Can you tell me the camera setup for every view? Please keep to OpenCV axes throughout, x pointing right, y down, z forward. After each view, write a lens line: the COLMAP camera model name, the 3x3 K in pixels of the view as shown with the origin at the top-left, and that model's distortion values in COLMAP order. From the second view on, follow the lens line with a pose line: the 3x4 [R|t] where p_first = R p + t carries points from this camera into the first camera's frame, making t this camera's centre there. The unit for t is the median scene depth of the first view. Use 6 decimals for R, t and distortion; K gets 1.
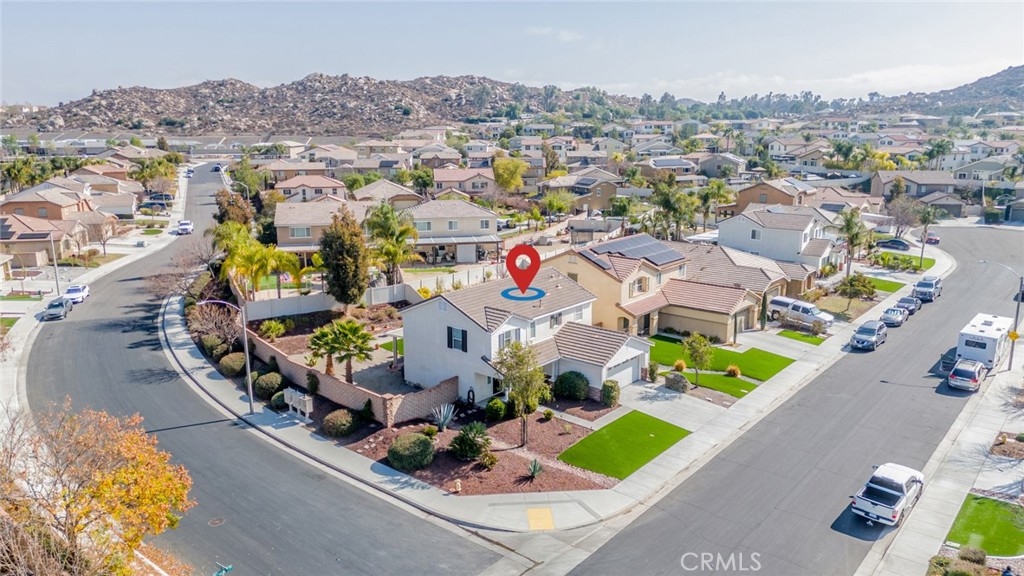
lens RADIAL K [[742.8, 0, 512.0], [0, 742.8, 288.0], [0, 0, 1]] dist [0.060108, -0.064325]
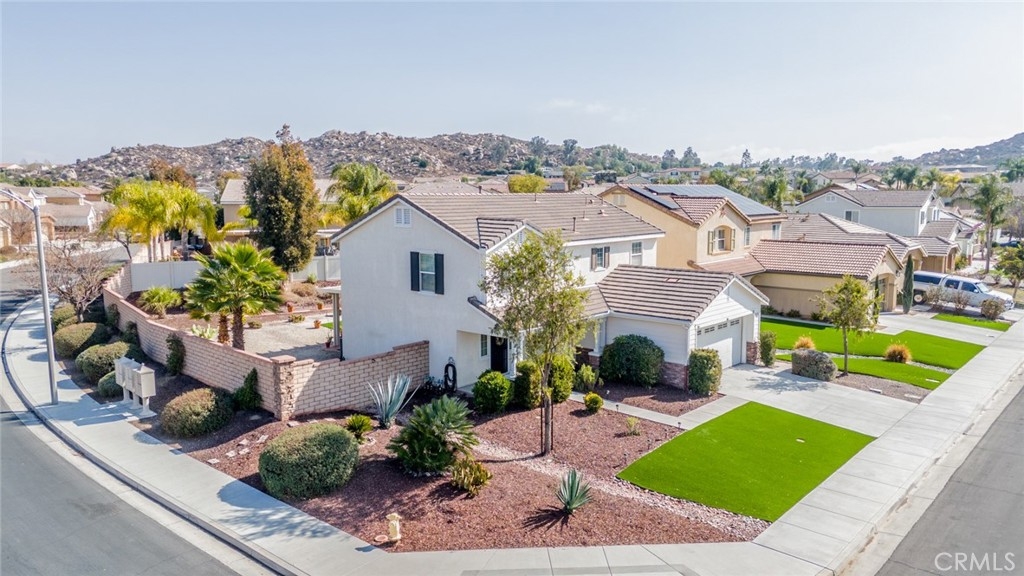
lens RADIAL K [[742.8, 0, 512.0], [0, 742.8, 288.0], [0, 0, 1]] dist [0.060108, -0.064325]
pose [[0.999668, 0.004683, -0.025325, 0.004478], [-0.007011, 0.995675, -0.092643, 0.131423], [0.024782, 0.092789, 0.995377, 0.442697]]
